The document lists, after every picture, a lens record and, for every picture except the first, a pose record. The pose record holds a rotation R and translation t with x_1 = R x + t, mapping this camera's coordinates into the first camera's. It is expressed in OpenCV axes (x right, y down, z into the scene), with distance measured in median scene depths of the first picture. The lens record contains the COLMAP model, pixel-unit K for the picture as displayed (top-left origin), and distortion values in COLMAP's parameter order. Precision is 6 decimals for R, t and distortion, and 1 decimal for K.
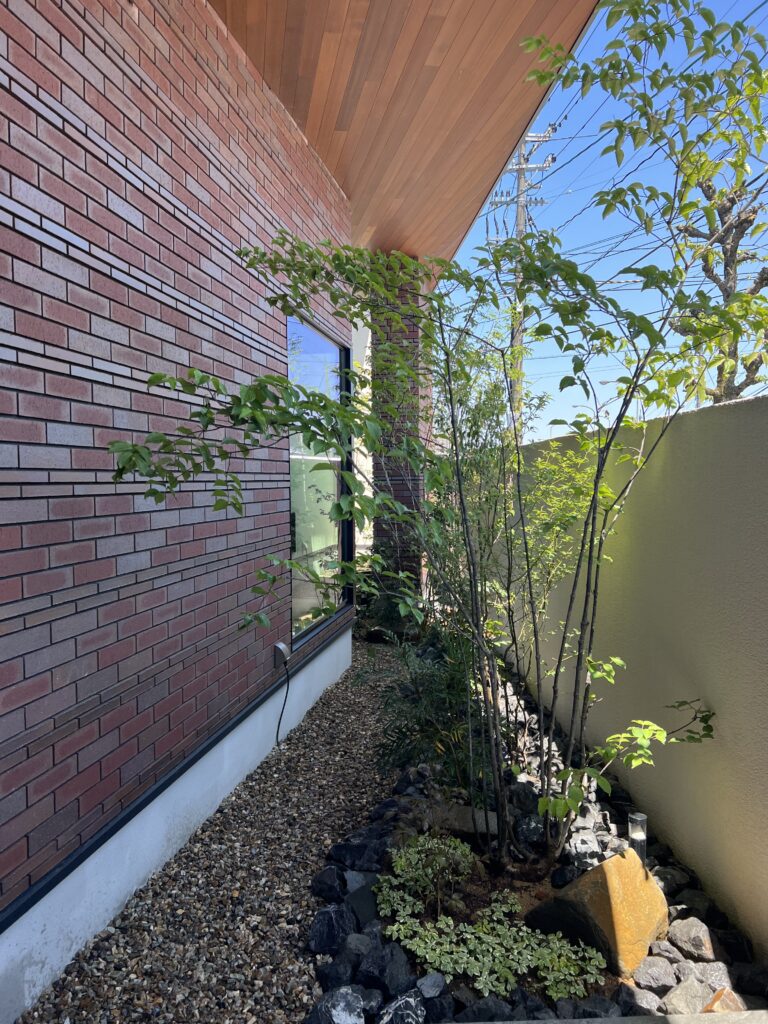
lens RADIAL K [[773.8, 0, 384.3], [0, 773.8, 512.2], [0, 0, 1]] dist [-0.007118, -0.003276]
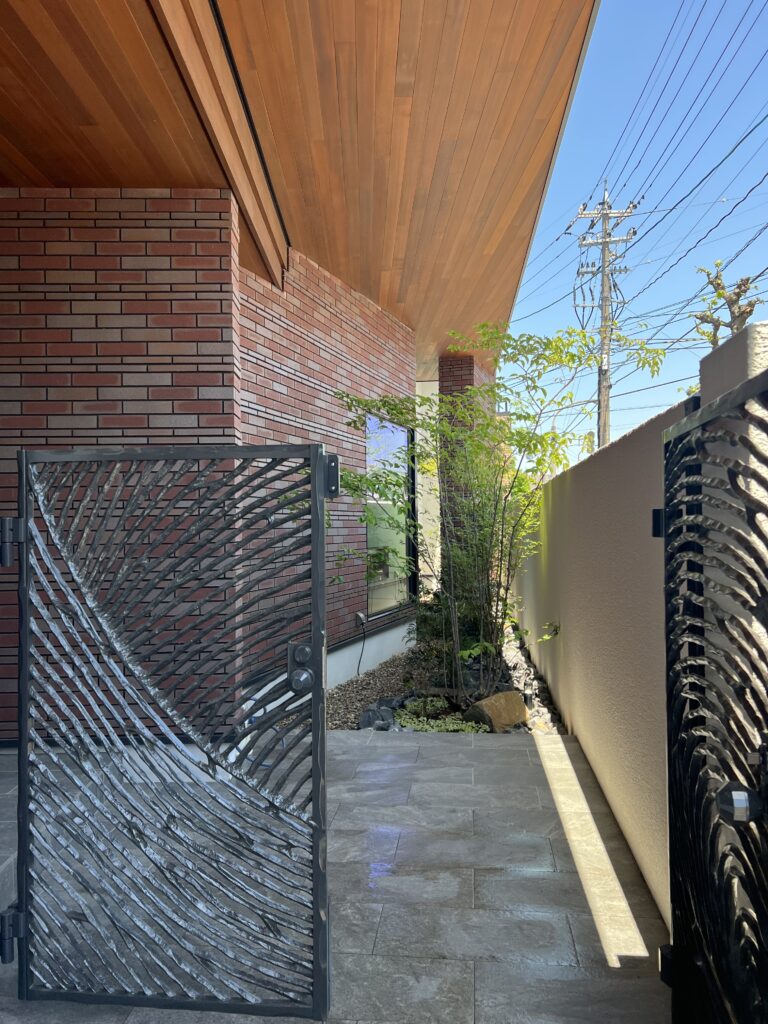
lens RADIAL K [[773.8, 0, 383.2], [0, 773.8, 513.0], [0, 0, 1]] dist [-0.007118, -0.003276]
pose [[0.988389, -0.004802, -0.151870, 0.178860], [-0.004385, 0.998183, -0.060102, 0.056292], [0.151883, 0.060070, 0.986571, -0.691134]]
